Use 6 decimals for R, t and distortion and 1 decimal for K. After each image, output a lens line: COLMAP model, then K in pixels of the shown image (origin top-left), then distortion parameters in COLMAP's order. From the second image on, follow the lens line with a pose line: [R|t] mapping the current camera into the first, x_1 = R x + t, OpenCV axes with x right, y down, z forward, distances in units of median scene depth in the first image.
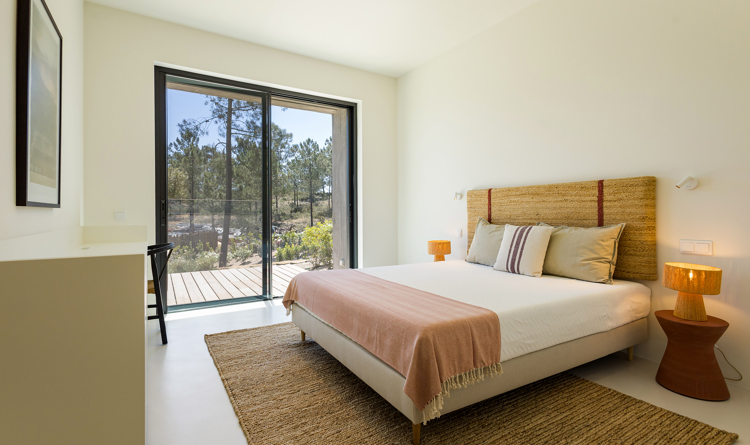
lens RADIAL K [[353.8, 0, 368.3], [0, 353.8, 218.5], [0, 0, 1]] dist [0.008858, 0.000057]
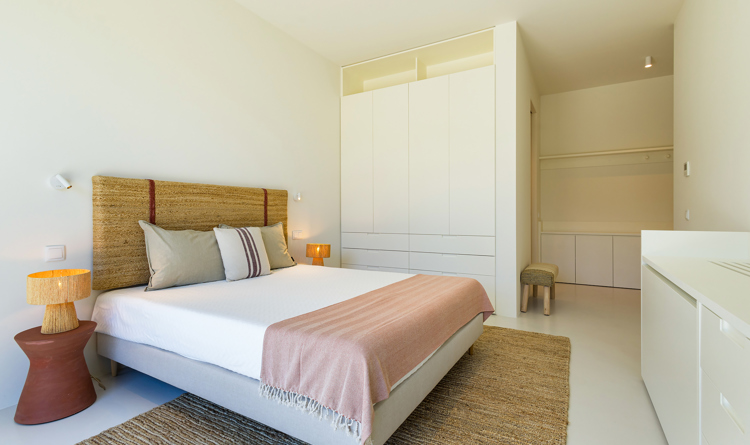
lens RADIAL K [[353.8, 0, 368.3], [0, 353.8, 218.5], [0, 0, 1]] dist [0.008858, 0.000057]
pose [[-0.466726, -0.013261, 0.884303, -0.571346], [0.010116, 0.999742, 0.020331, -0.021466], [-0.884344, 0.018435, -0.466471, 1.135754]]
